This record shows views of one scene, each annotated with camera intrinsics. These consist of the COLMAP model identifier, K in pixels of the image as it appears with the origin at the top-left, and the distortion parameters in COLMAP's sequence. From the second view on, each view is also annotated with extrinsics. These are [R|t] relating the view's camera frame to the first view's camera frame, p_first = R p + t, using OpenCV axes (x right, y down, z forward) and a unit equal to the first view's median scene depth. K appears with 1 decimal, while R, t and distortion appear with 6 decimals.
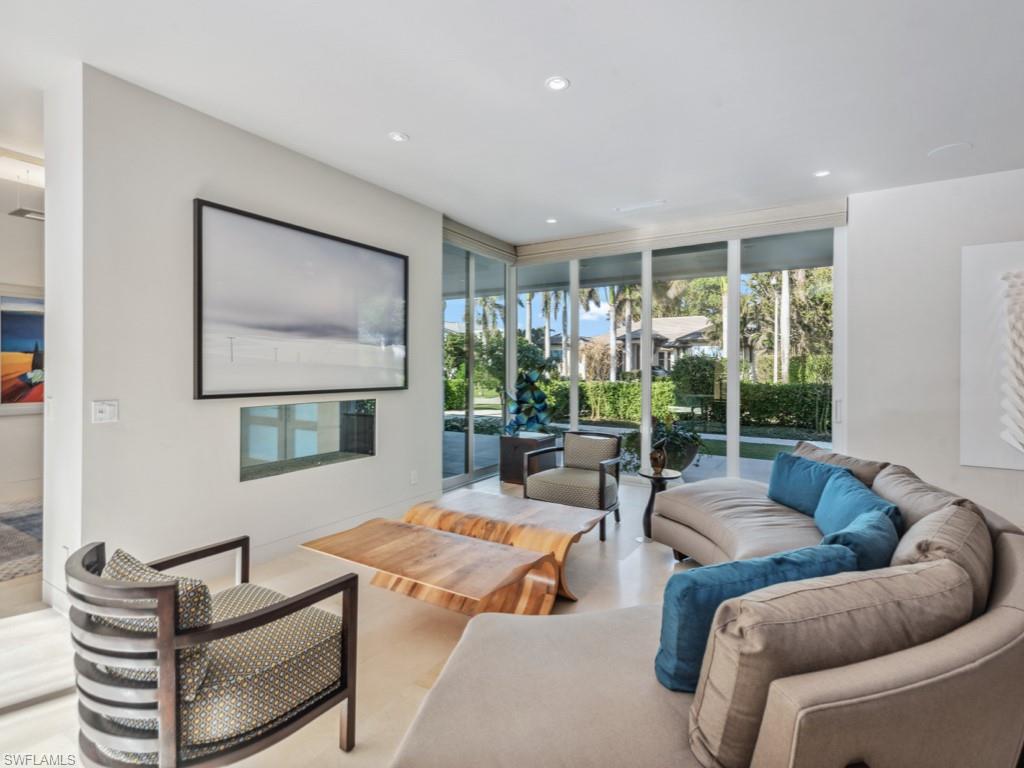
lens RADIAL K [[509.5, 0, 510.5], [0, 509.5, 376.0], [0, 0, 1]] dist [0.004686, -0.000283]
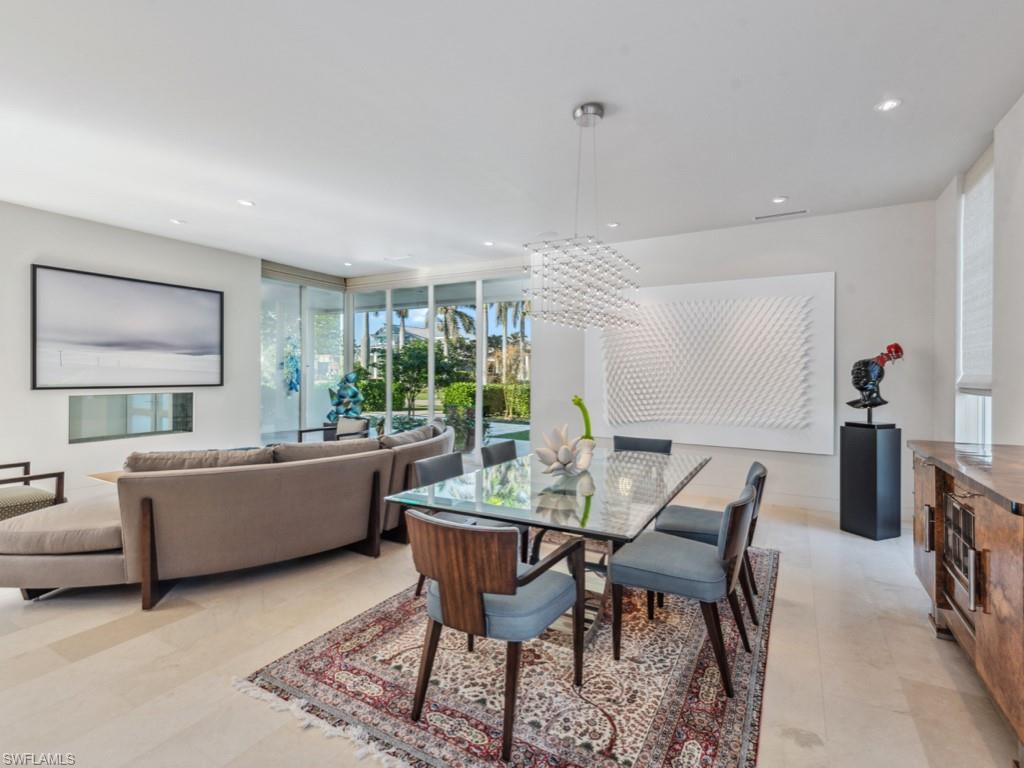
lens RADIAL K [[492.5, 0, 512.0], [0, 492.5, 384.0], [0, 0, 1]] dist [0.000839, 0.000280]
pose [[0.998998, 0.002503, 0.044695, 0.538656], [-0.002839, 0.999968, 0.007453, 0.008017], [-0.044674, -0.007572, 0.998973, -0.400264]]
